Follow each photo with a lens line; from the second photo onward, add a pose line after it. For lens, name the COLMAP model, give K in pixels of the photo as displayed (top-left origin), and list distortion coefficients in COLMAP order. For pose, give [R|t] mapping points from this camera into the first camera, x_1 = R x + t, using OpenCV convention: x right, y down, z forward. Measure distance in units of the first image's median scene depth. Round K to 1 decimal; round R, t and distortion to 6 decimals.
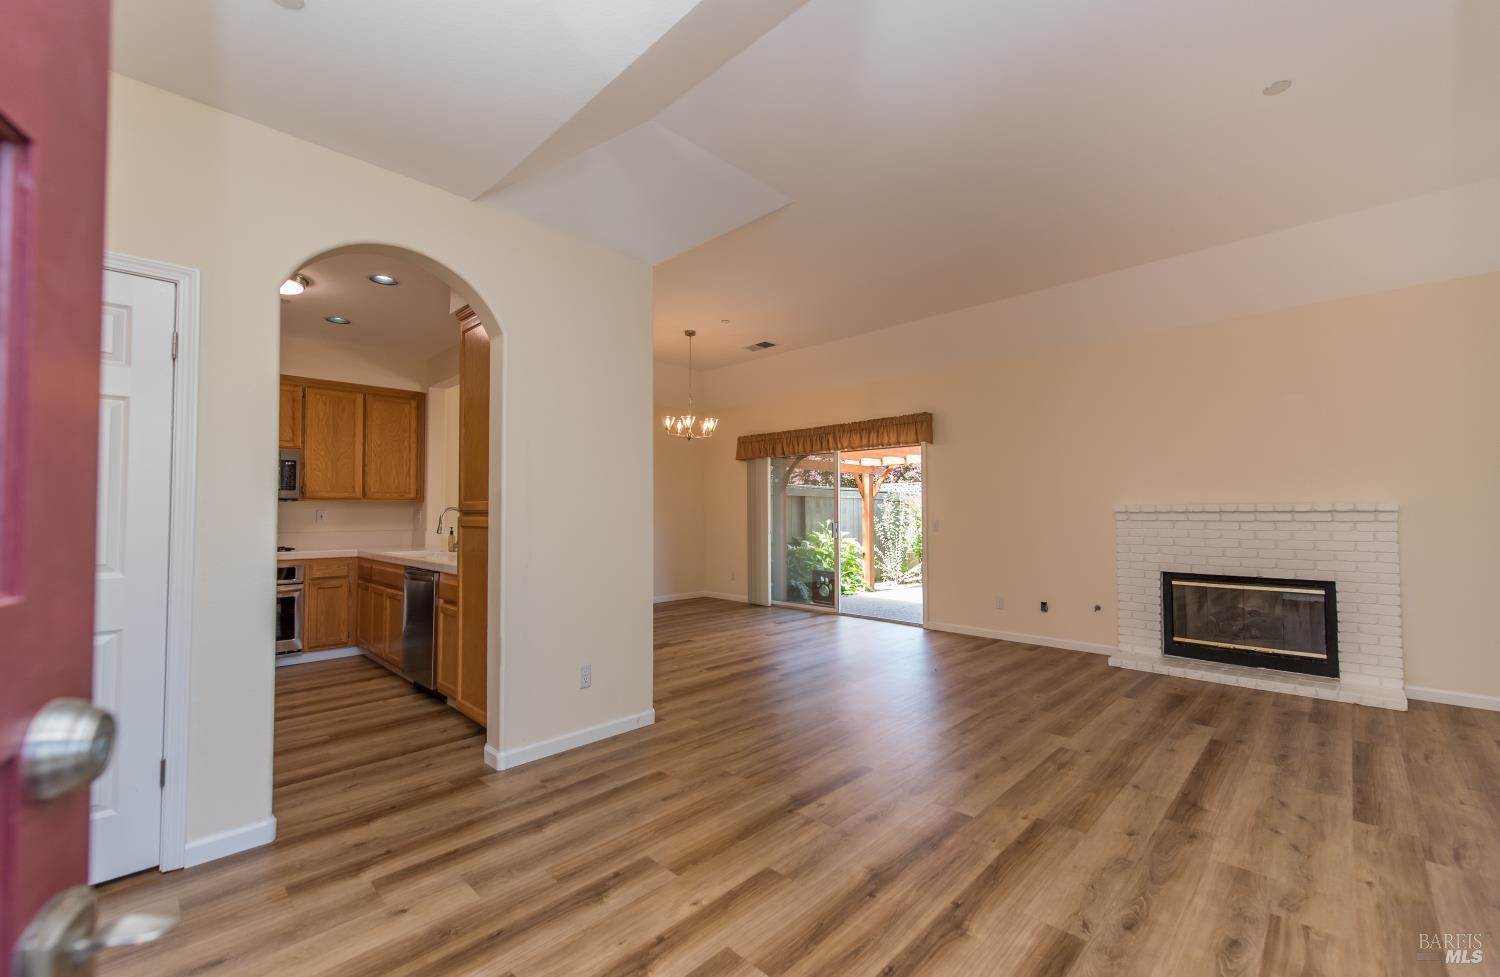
lens RADIAL K [[613.9, 0, 752.7], [0, 613.9, 493.7], [0, 0, 1]] dist [-0.000068, -0.000132]
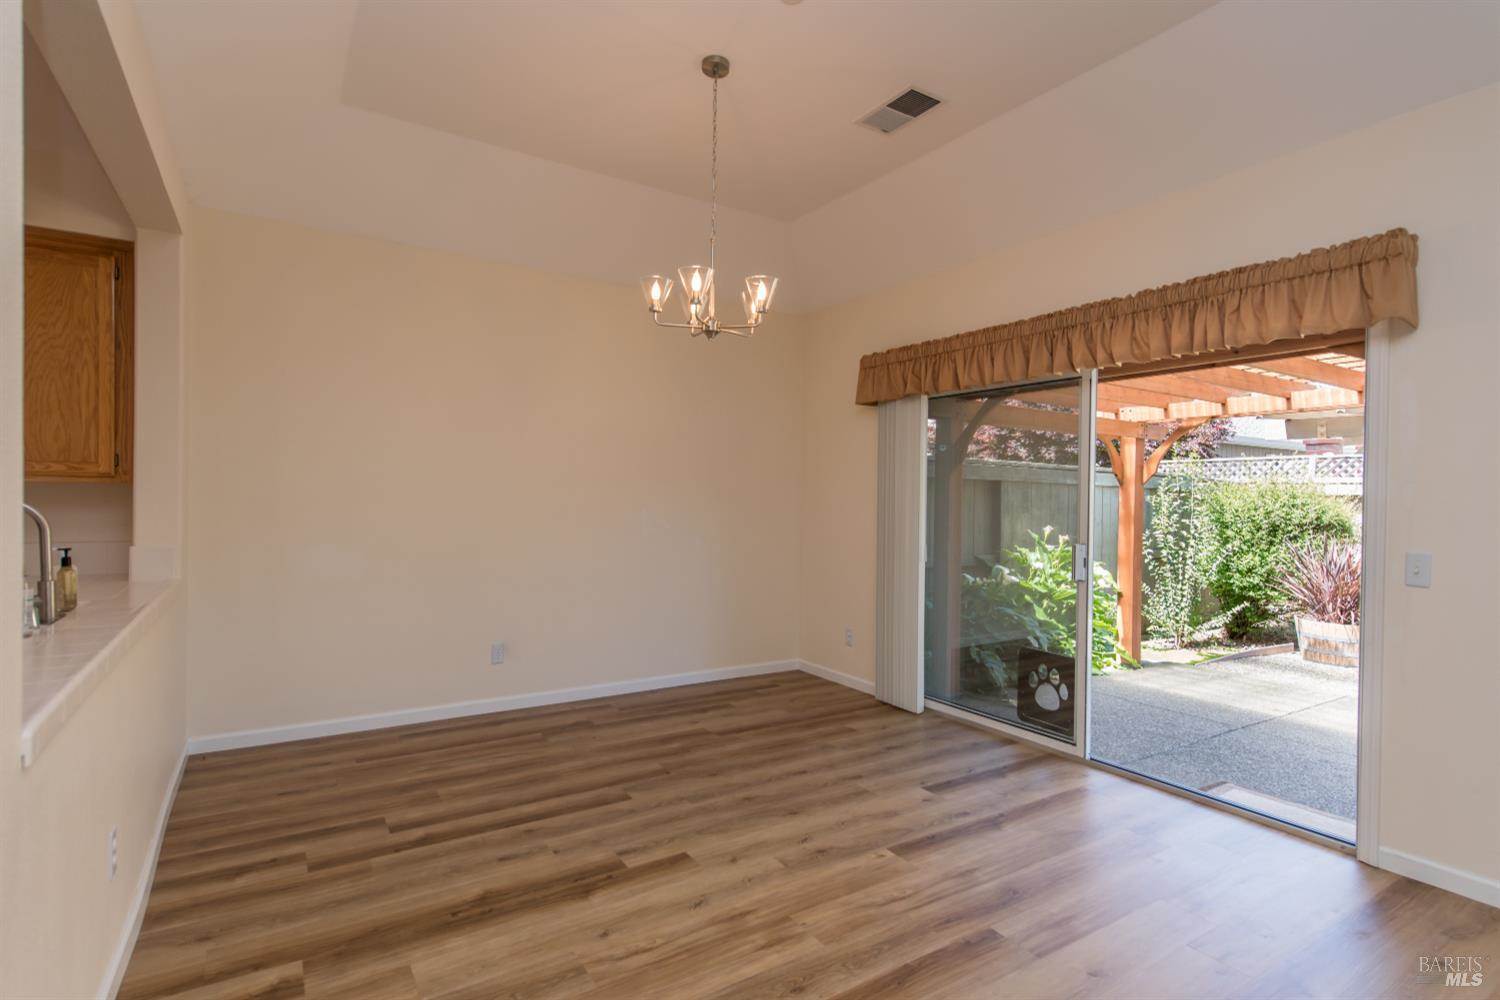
lens RADIAL K [[750.2, 0, 748.9], [0, 750.2, 502.6], [0, 0, 1]] dist [0.018176, -0.000099]
pose [[0.973125, 0.017693, -0.229597, 0.035827], [-0.009598, 0.999294, 0.036323, 0.002802], [0.230077, -0.033143, 0.972608, 0.505919]]
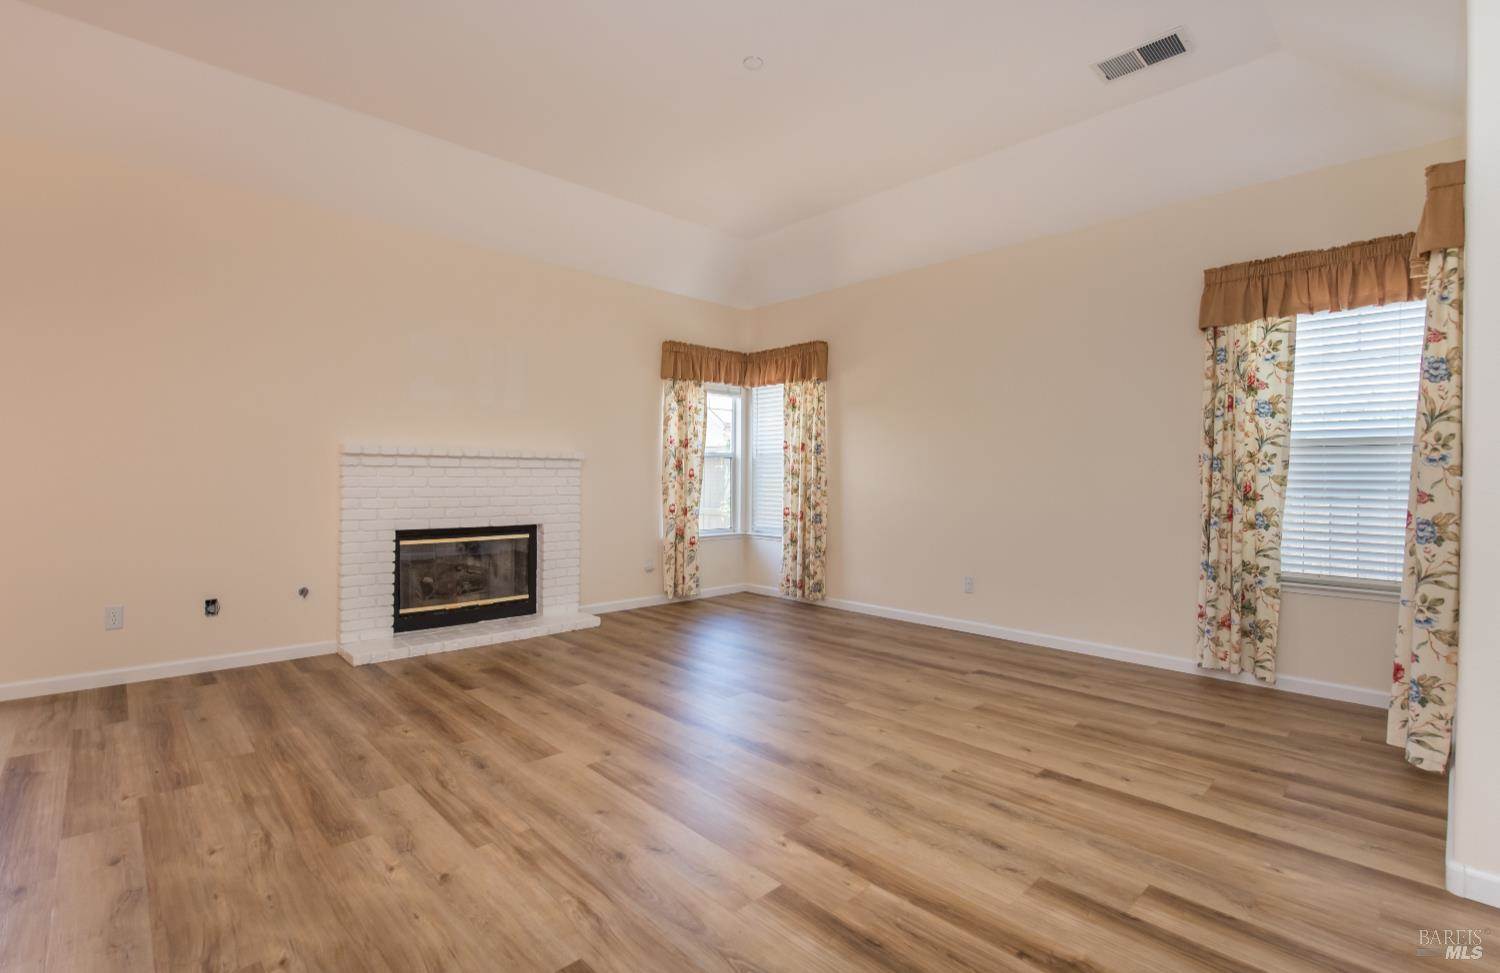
lens RADIAL K [[678.3, 0, 750.0], [0, 678.3, 486.5], [0, 0, 1]] dist [-0.016985, -0.000036]
pose [[0.044424, -0.012453, 0.998935, -0.143755], [-0.036598, 0.999231, 0.014084, 0.031554], [-0.998342, -0.037185, 0.043934, 0.391250]]
